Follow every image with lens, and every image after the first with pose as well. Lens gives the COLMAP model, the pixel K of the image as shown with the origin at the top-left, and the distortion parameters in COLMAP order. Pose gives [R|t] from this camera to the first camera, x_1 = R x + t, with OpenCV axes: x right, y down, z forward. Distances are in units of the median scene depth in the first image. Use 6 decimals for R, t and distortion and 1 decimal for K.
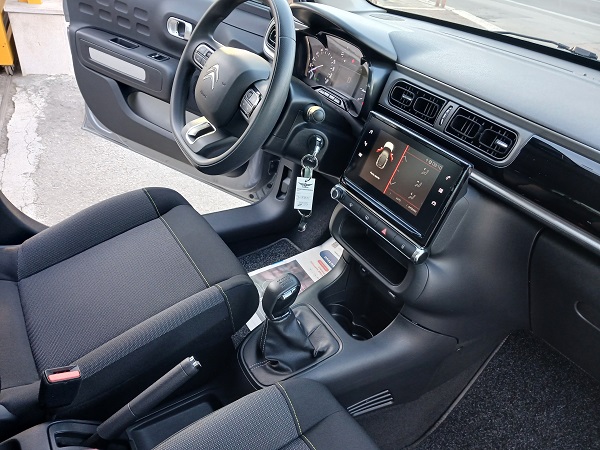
lens RADIAL K [[476.7, 0, 300.0], [0, 476.7, 225.6], [0, 0, 1]] dist [0.005750, -0.002929]
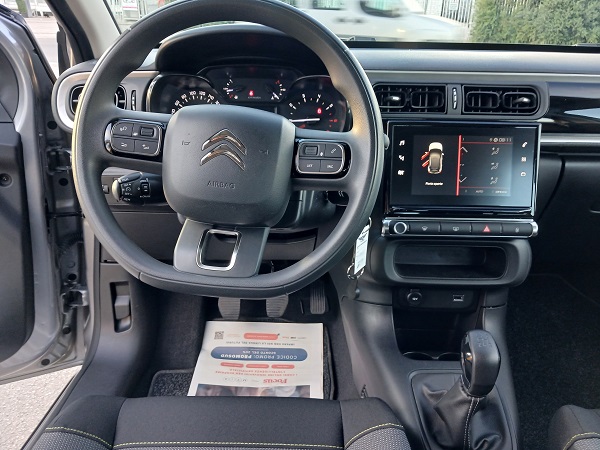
lens RADIAL K [[476.7, 0, 299.8], [0, 476.7, 227.1], [0, 0, 1]] dist [0.005750, -0.002929]
pose [[0.547585, -0.413090, 0.727672, -0.663339], [0.491638, 0.862536, 0.119685, -0.270816], [-0.677084, 0.292214, 0.675403, 0.624046]]
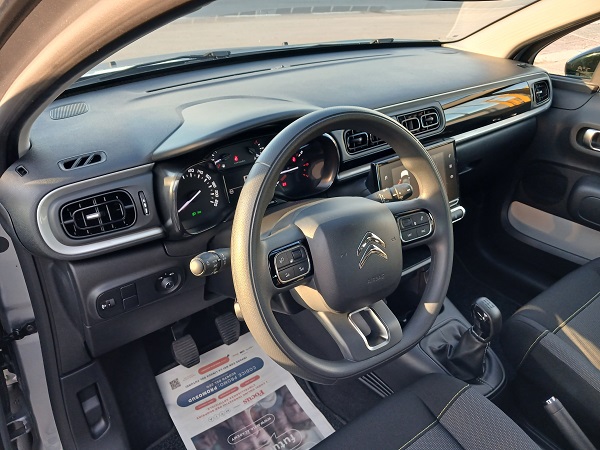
lens RADIAL K [[476.7, 0, 298.4], [0, 476.7, 225.4], [0, 0, 1]] dist [0.005750, -0.002929]
pose [[-0.075710, -0.578516, 0.812150, -0.784628], [0.534147, 0.664238, 0.522948, -0.803280], [-0.841995, 0.473399, 0.258723, 0.980346]]
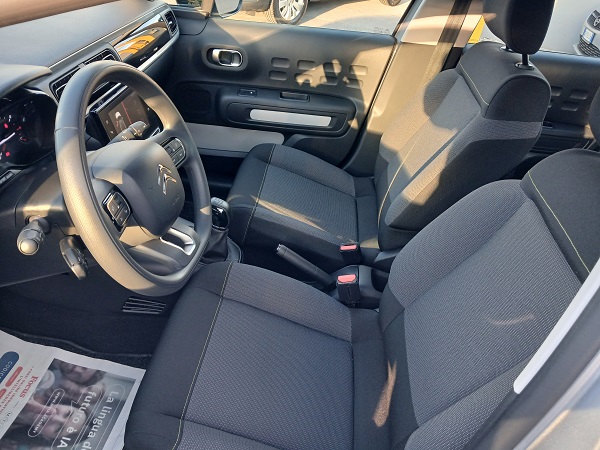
lens RADIAL K [[476.7, 0, 299.7], [0, 476.7, 225.0], [0, 0, 1]] dist [0.005750, -0.002929]
pose [[-0.766082, -0.501431, 0.402101, -0.812222], [0.186114, 0.425743, 0.885497, -1.038095], [-0.615207, 0.753200, -0.232831, 1.210538]]
